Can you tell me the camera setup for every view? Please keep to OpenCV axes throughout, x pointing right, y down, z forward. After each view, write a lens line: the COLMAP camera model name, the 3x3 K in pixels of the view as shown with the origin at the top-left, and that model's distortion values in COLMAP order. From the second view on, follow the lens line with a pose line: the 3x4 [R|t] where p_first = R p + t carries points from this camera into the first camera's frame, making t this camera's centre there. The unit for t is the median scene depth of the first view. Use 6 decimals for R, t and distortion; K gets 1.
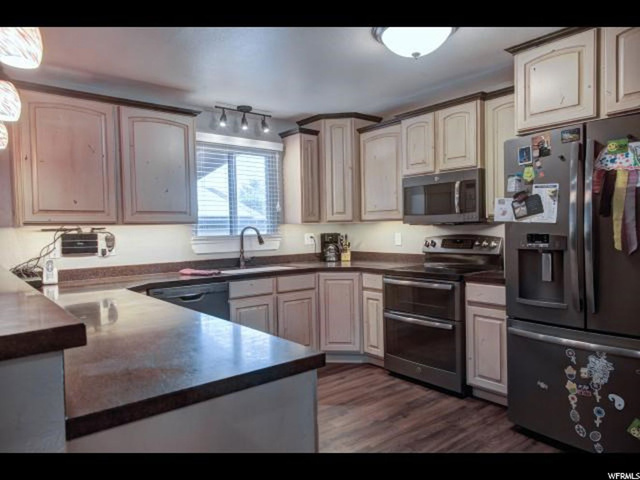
lens RADIAL K [[428.3, 0, 320.8], [0, 428.3, 240.2], [0, 0, 1]] dist [0.038408, -0.008493]
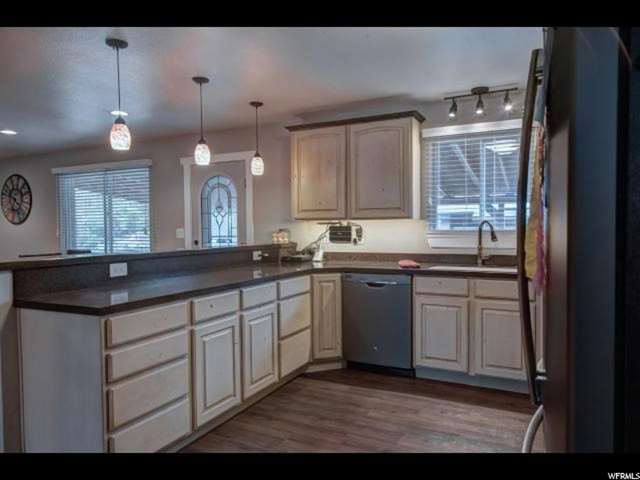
lens RADIAL K [[428.3, 0, 322.5], [0, 428.3, 239.2], [0, 0, 1]] dist [0.038408, -0.008493]
pose [[0.439313, 0.046820, -0.897113, 0.603808], [-0.024000, 0.998896, 0.040379, -0.026706], [0.898014, 0.003792, 0.439951, 0.363870]]
